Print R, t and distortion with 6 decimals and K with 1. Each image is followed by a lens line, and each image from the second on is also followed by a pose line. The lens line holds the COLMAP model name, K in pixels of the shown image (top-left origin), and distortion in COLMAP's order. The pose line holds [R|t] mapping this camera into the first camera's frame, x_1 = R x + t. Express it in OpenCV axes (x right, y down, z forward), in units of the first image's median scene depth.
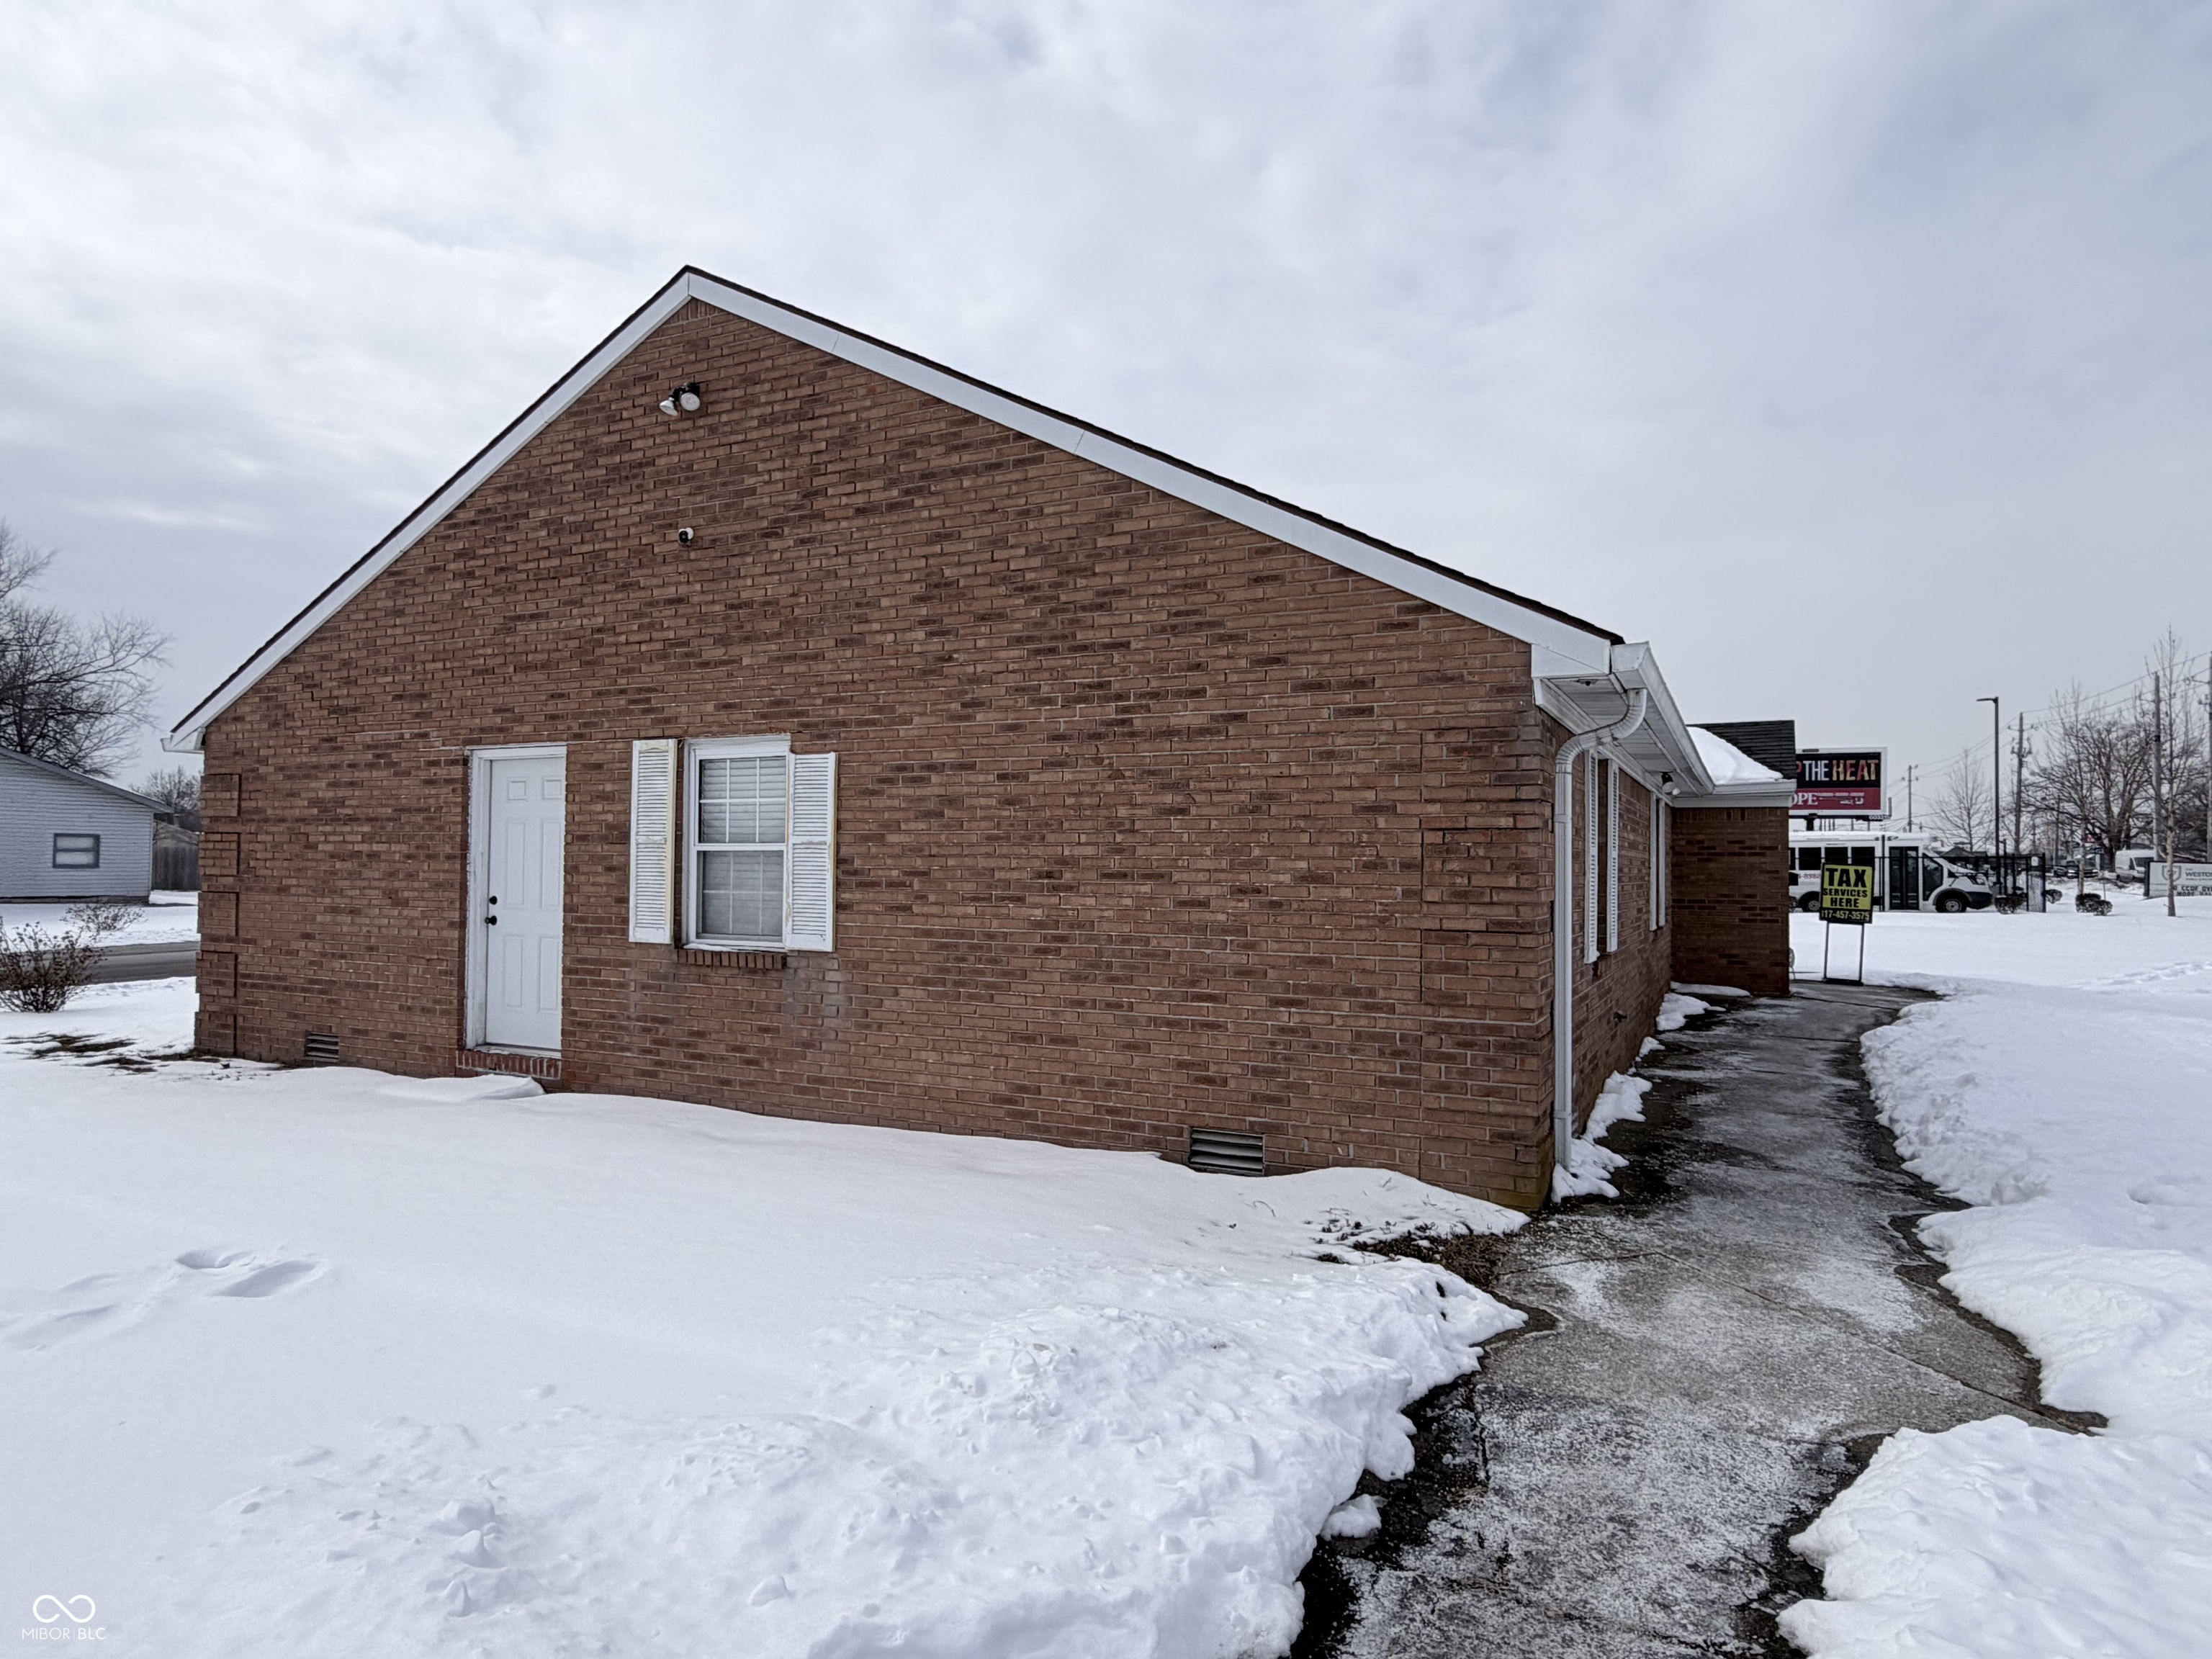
lens RADIAL K [[1287.4, 0, 1106.0], [0, 1287.4, 836.8], [0, 0, 1]] dist [0.002614, 0.000176]
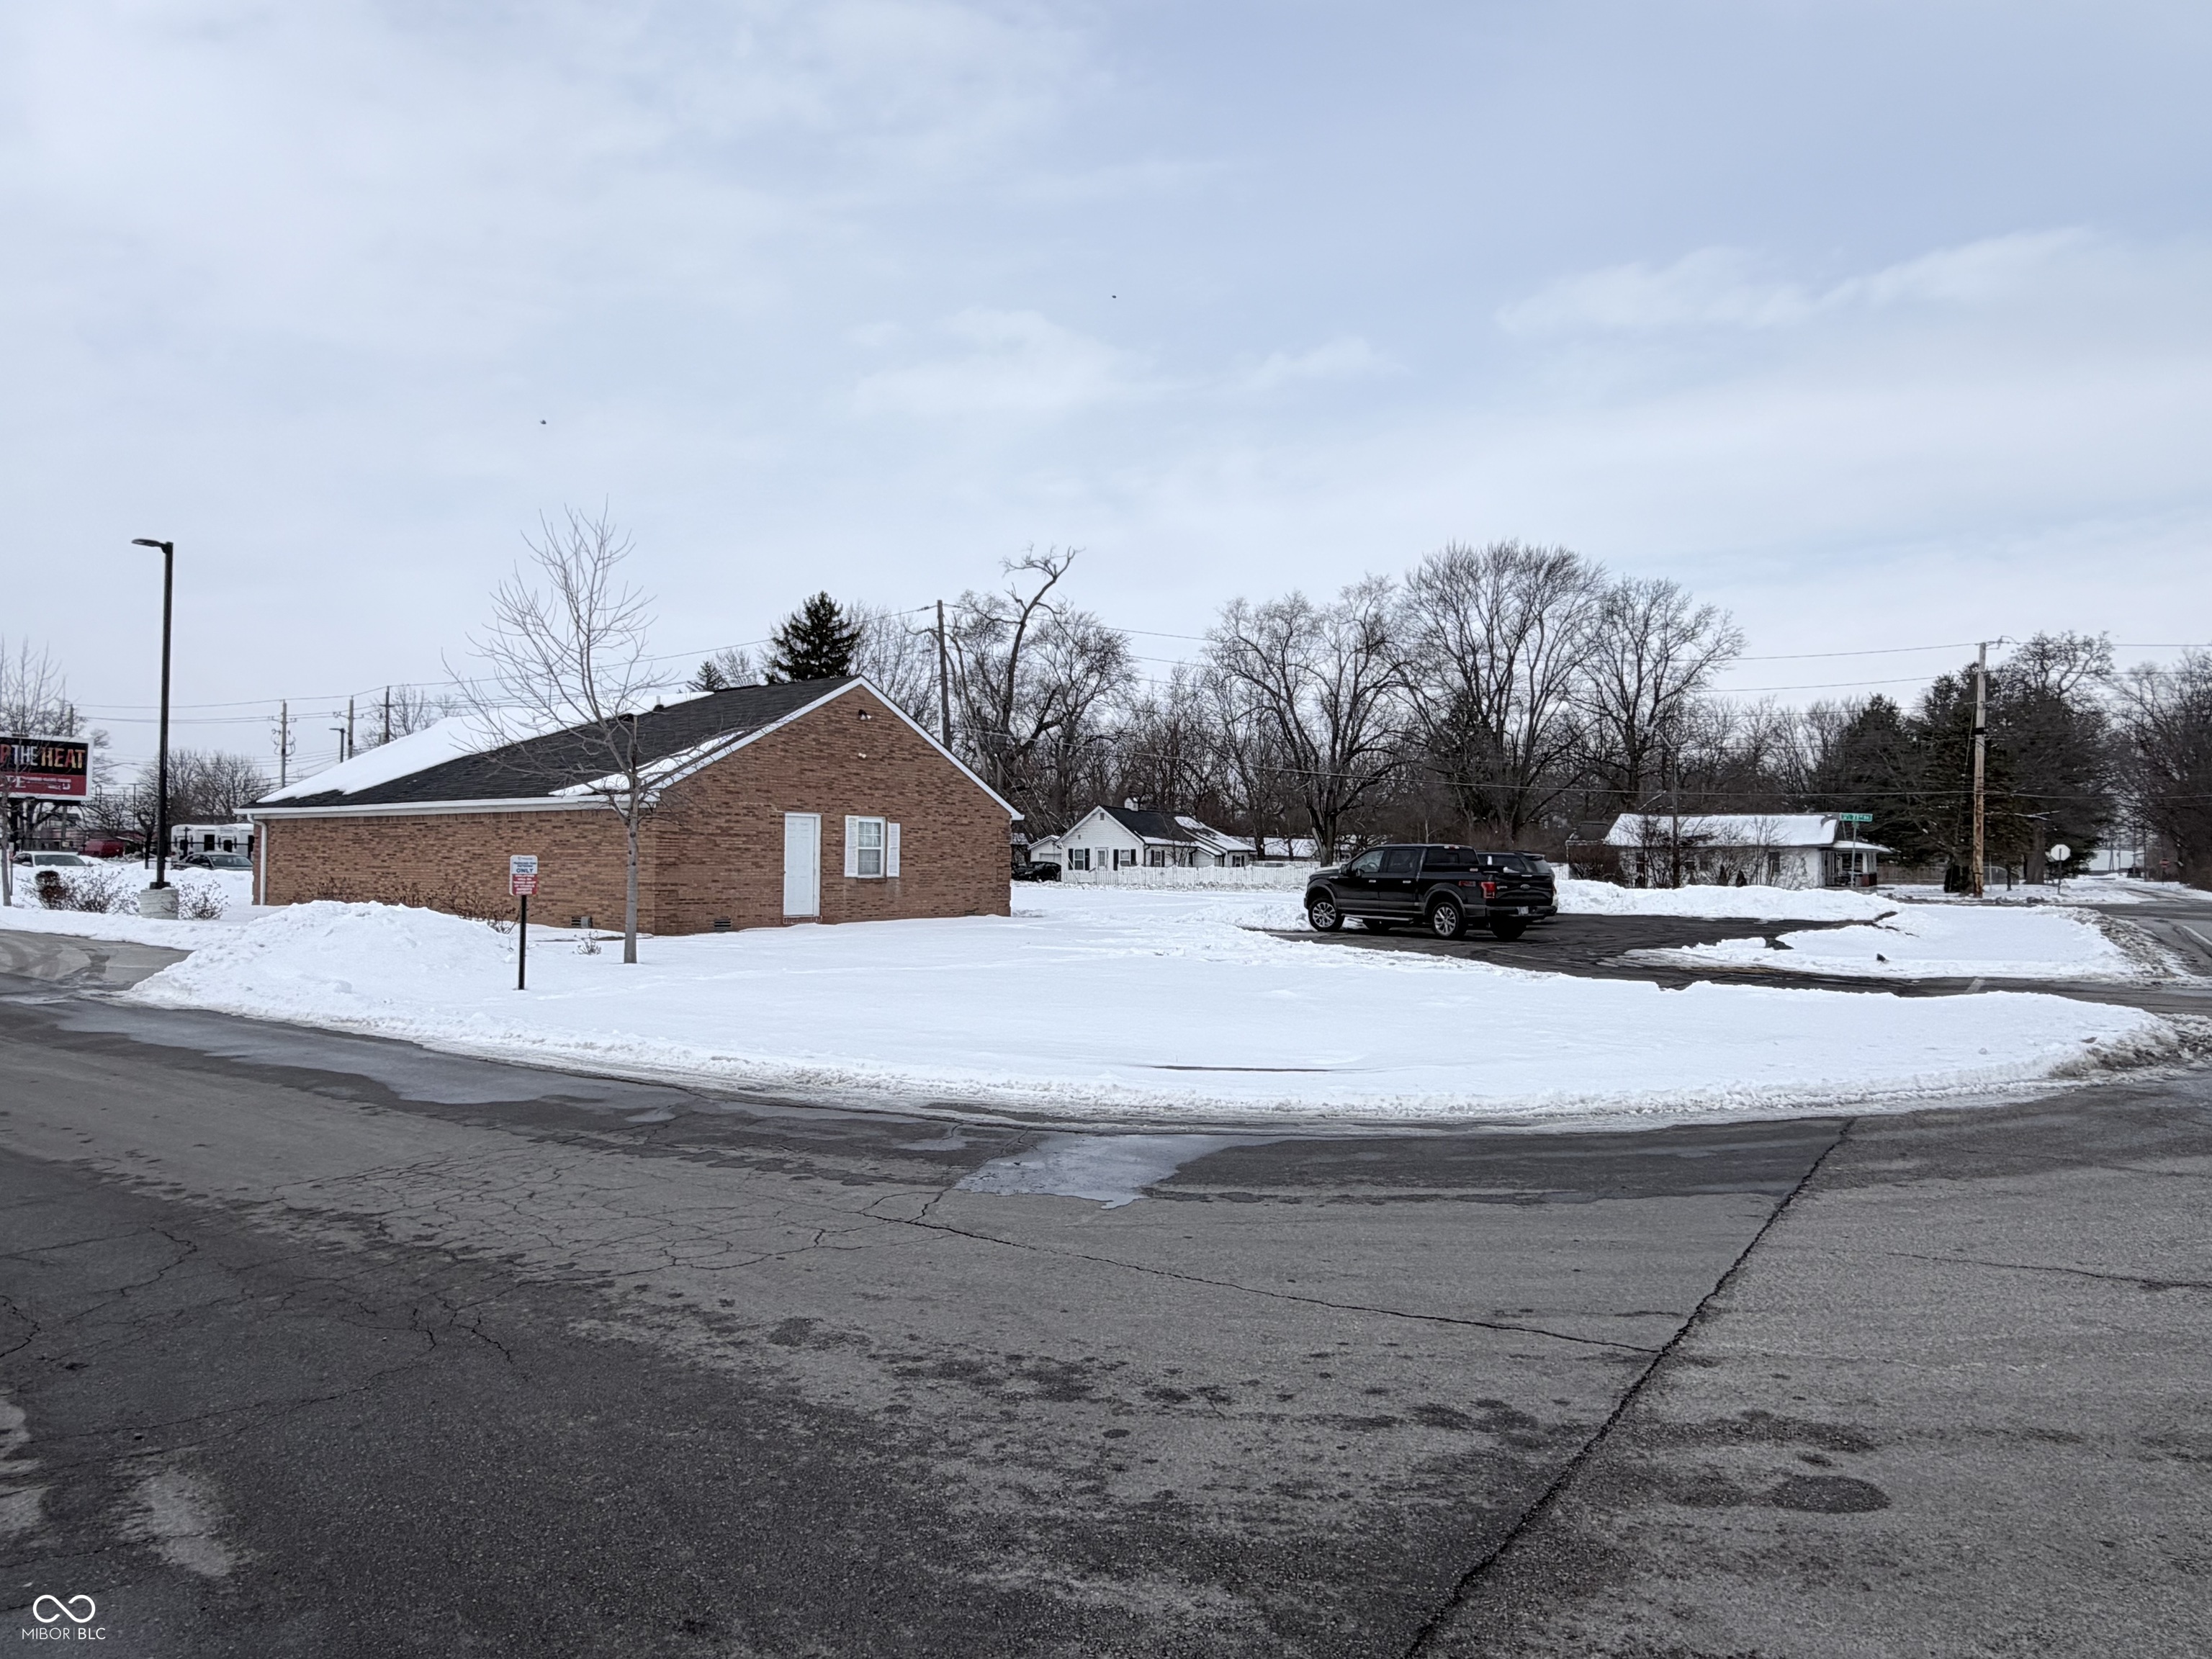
lens RADIAL K [[1356.0, 0, 1105.7], [0, 1356.0, 835.2], [0, 0, 1]] dist [-0.000221, -0.000054]
pose [[0.146077, 0.013984, 0.989174, -3.555487], [-0.028303, 0.999550, -0.009951, -0.008102], [-0.988868, -0.026543, 0.146407, -0.149537]]
